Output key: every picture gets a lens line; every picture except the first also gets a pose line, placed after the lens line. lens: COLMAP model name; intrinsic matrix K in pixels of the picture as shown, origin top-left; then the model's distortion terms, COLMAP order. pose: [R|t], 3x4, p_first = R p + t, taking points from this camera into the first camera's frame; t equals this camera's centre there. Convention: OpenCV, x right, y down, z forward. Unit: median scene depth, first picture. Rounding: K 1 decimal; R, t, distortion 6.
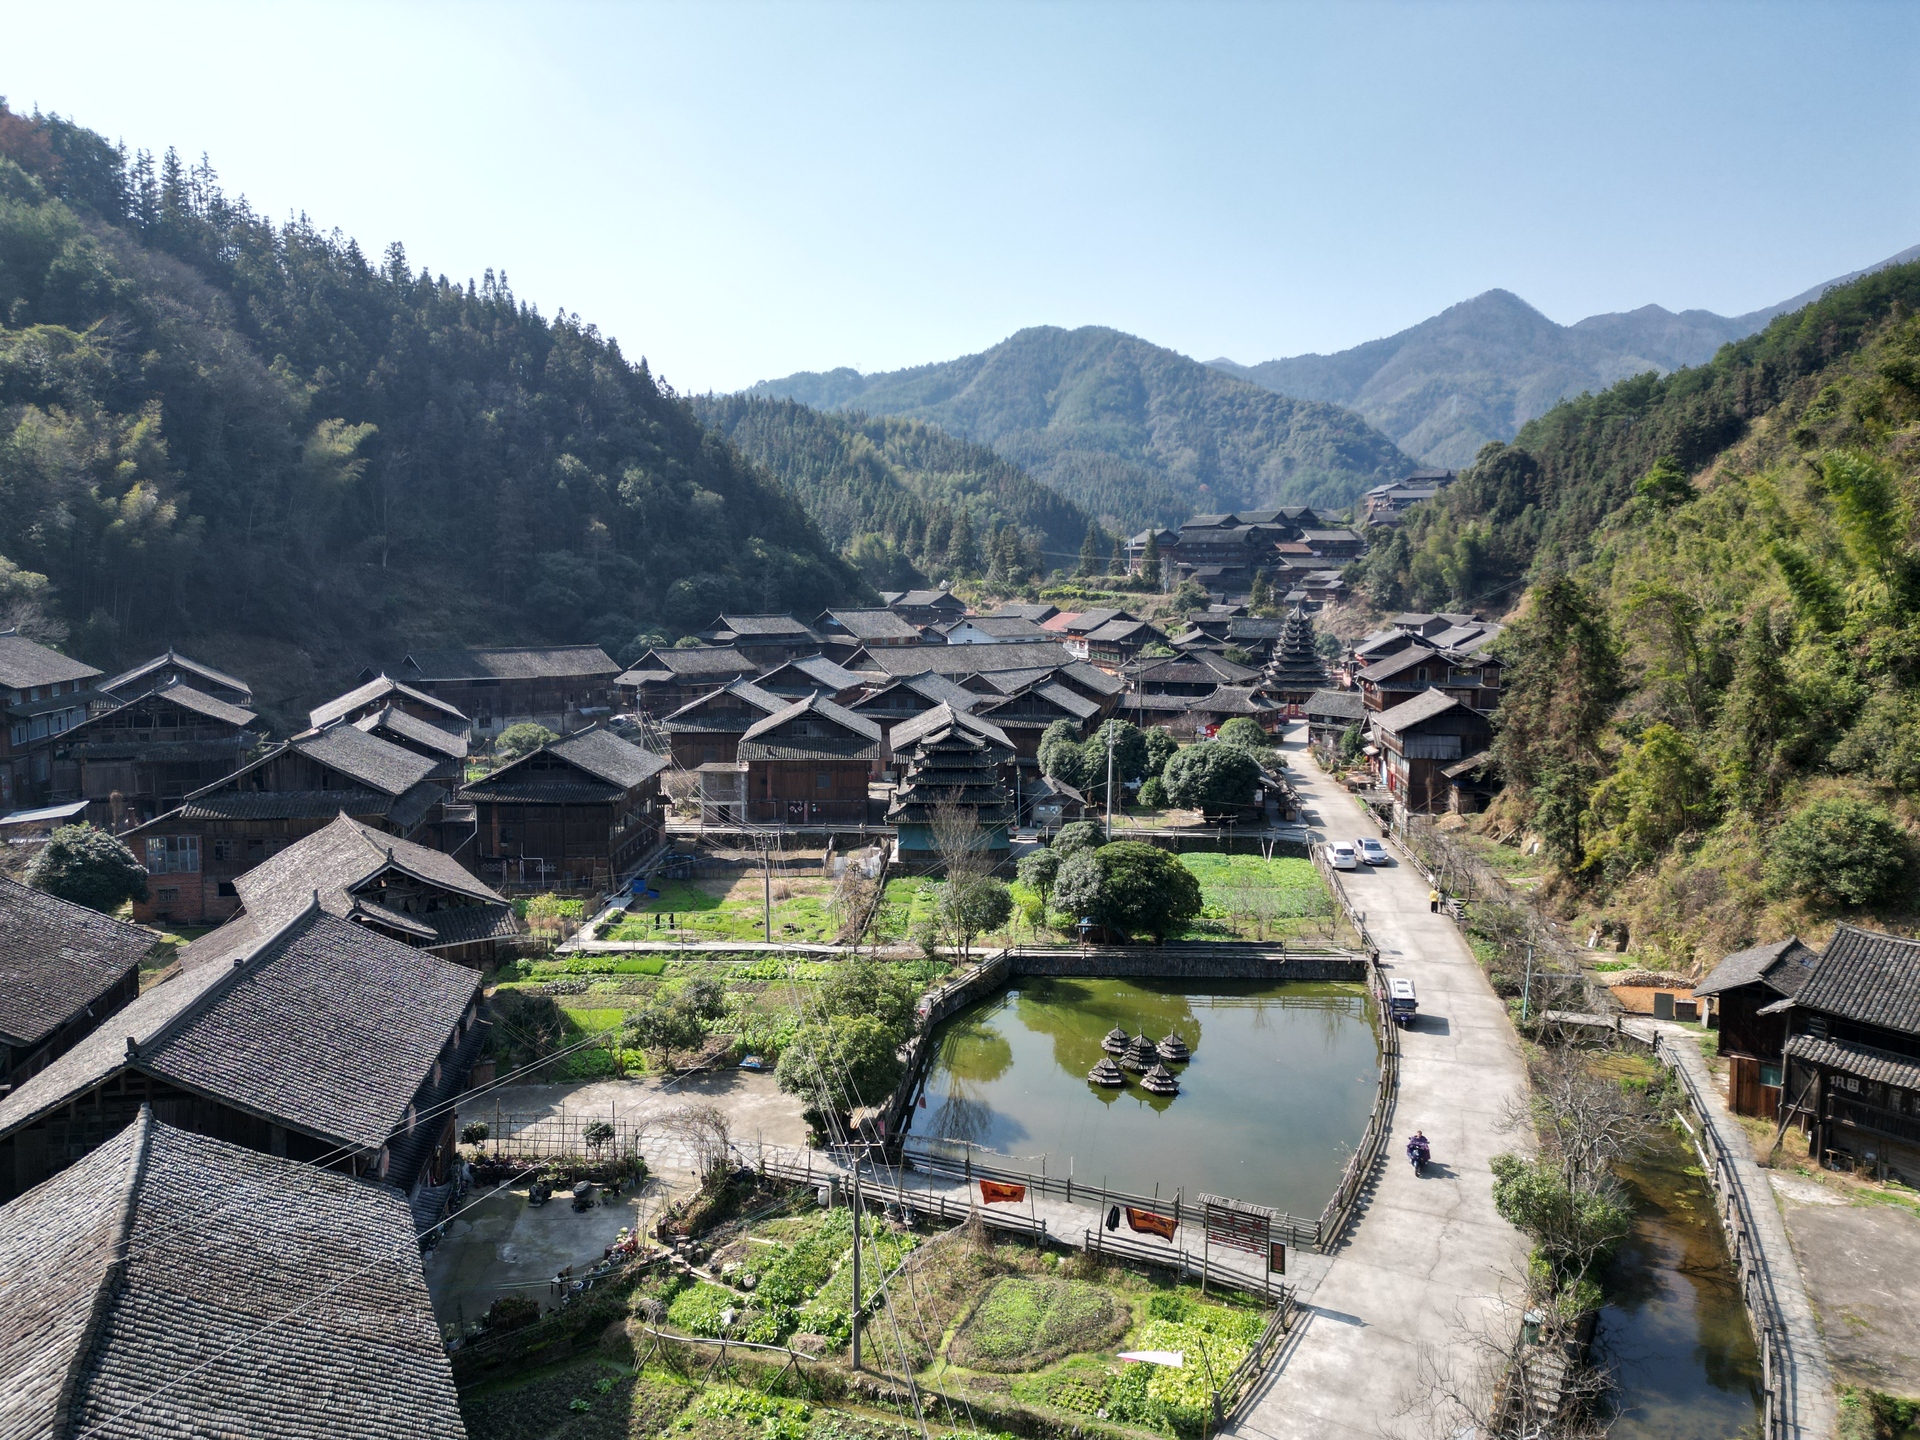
lens RADIAL K [[1333.4, 0, 963.9], [0, 1333.4, 718.9], [0, 0, 1]] dist [0.084781, -0.078814]
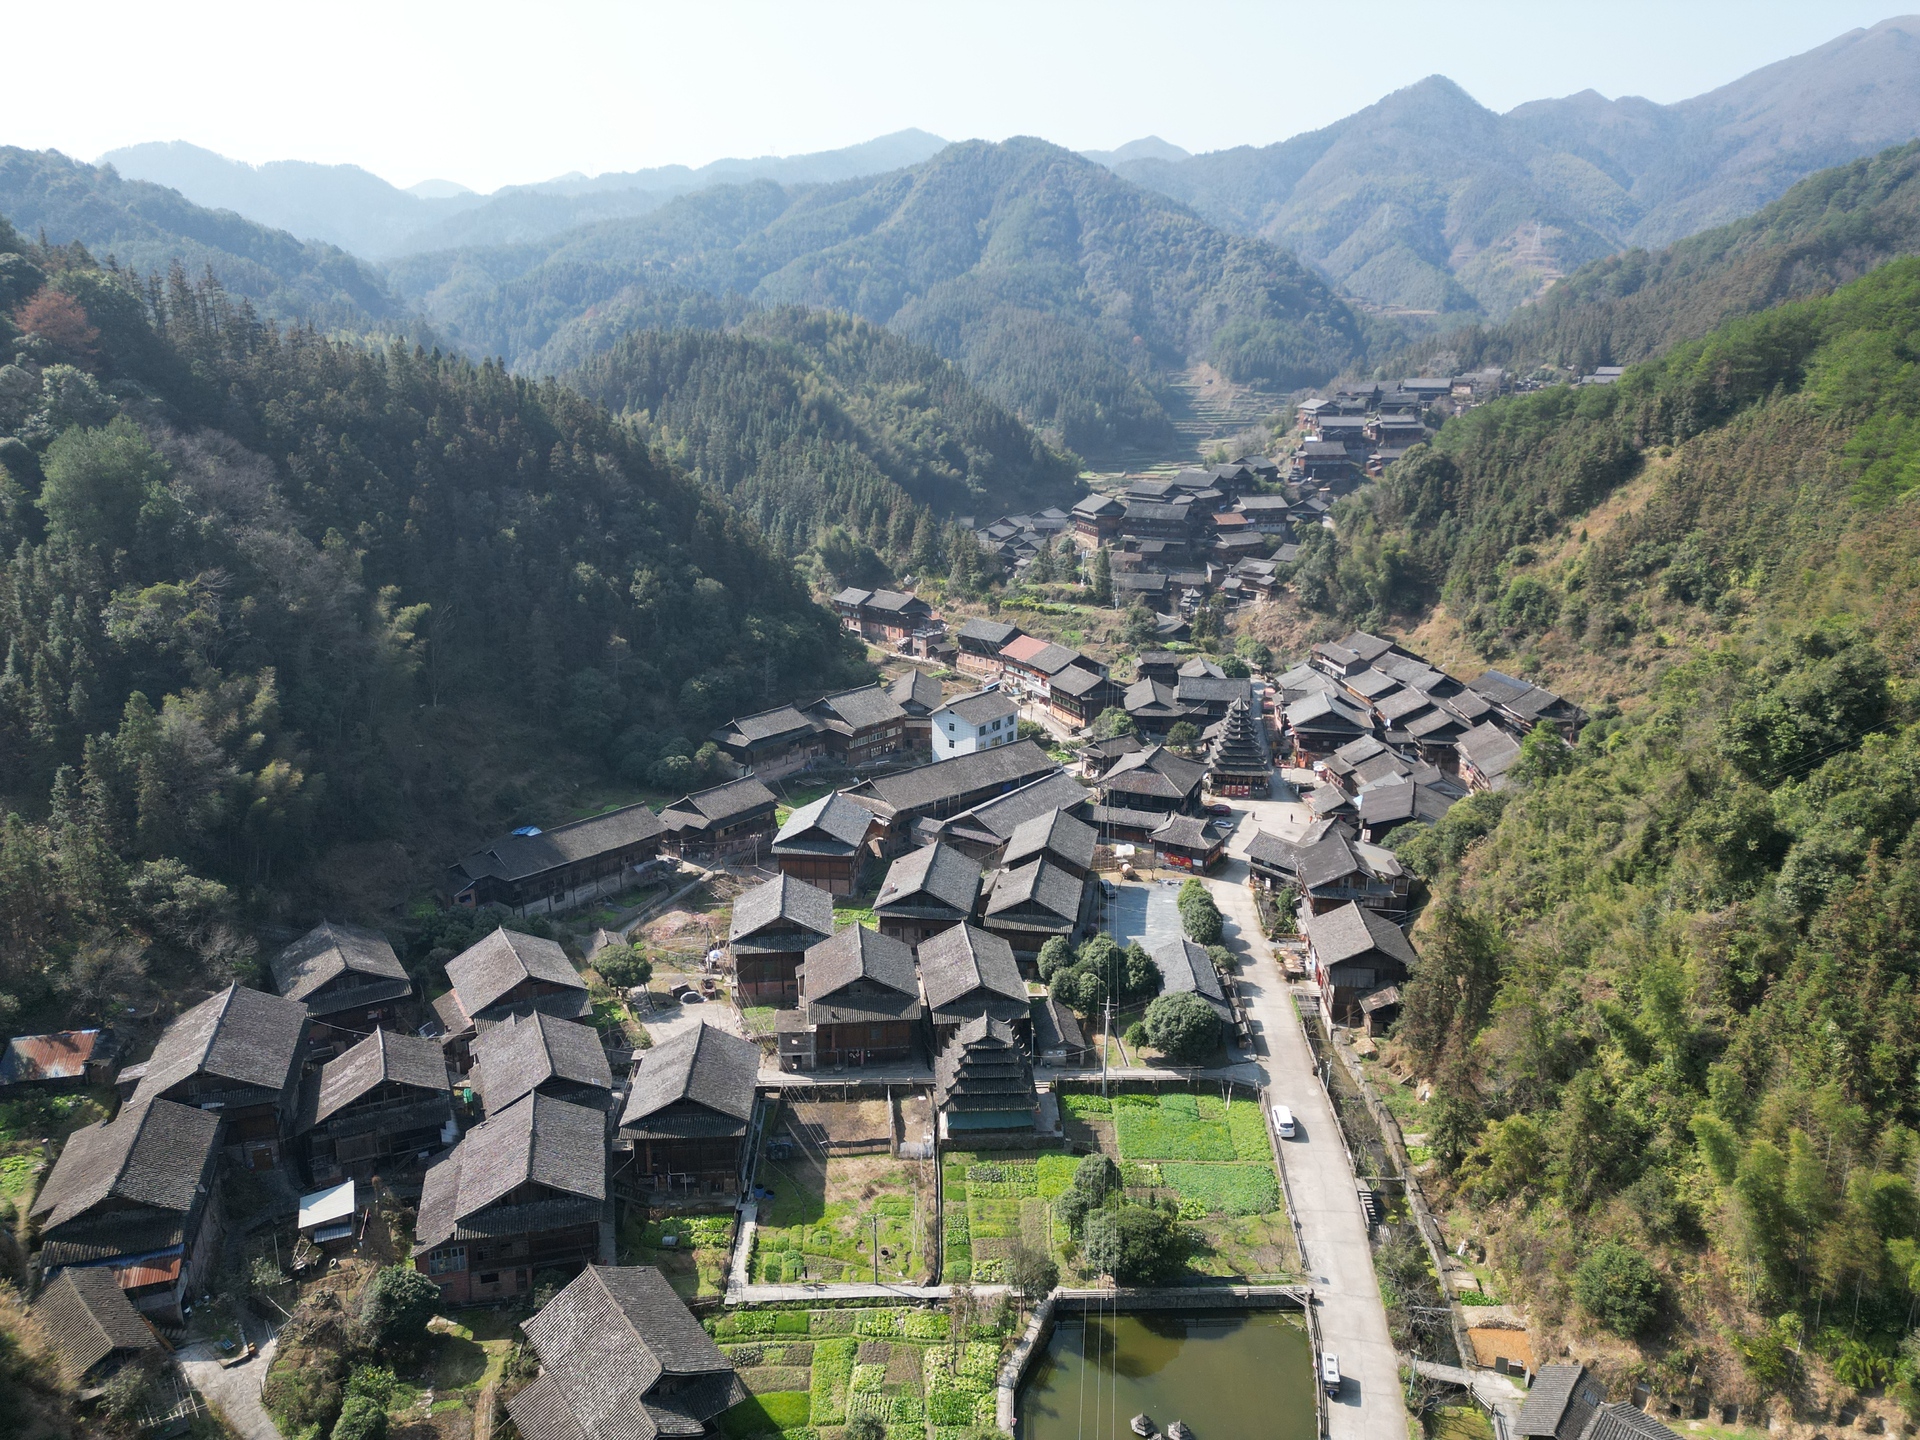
lens RADIAL K [[1333.4, 0, 963.9], [0, 1333.4, 718.9], [0, 0, 1]] dist [0.084781, -0.078814]
pose [[0.998215, -0.012682, 0.058367, -0.085568], [0.002970, 0.986530, 0.163551, -0.413682], [-0.059655, -0.163086, 0.984807, -0.180366]]
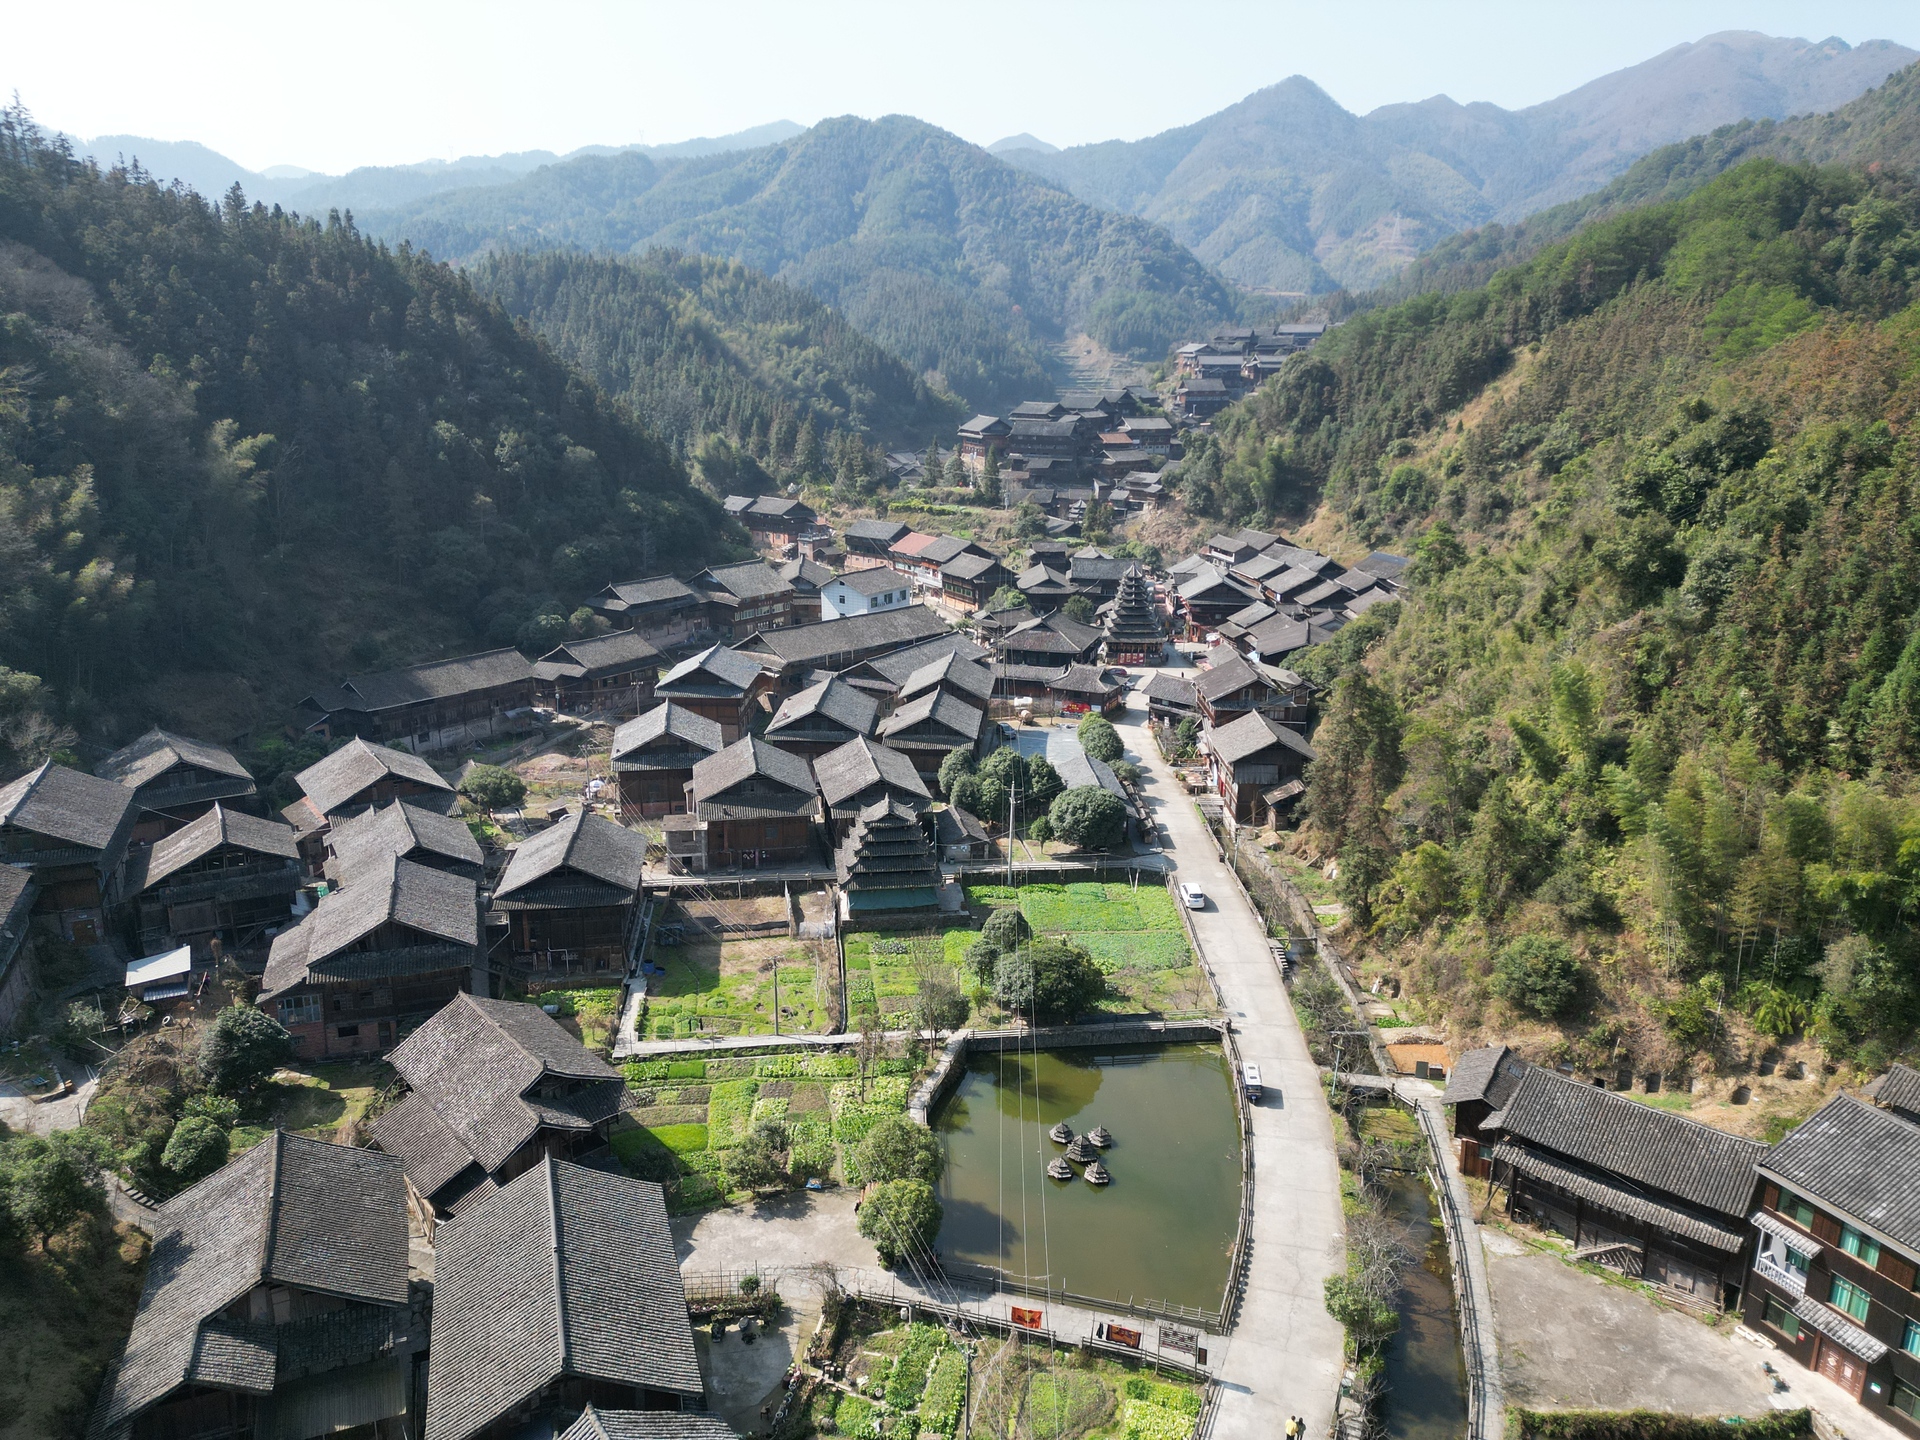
lens RADIAL K [[1333.4, 0, 963.9], [0, 1333.4, 718.9], [0, 0, 1]] dist [0.084781, -0.078814]
pose [[0.989138, -0.030880, 0.143708, -0.095051], [0.007549, 0.987065, 0.160140, -0.223619], [-0.146795, -0.157316, 0.976577, -0.161012]]
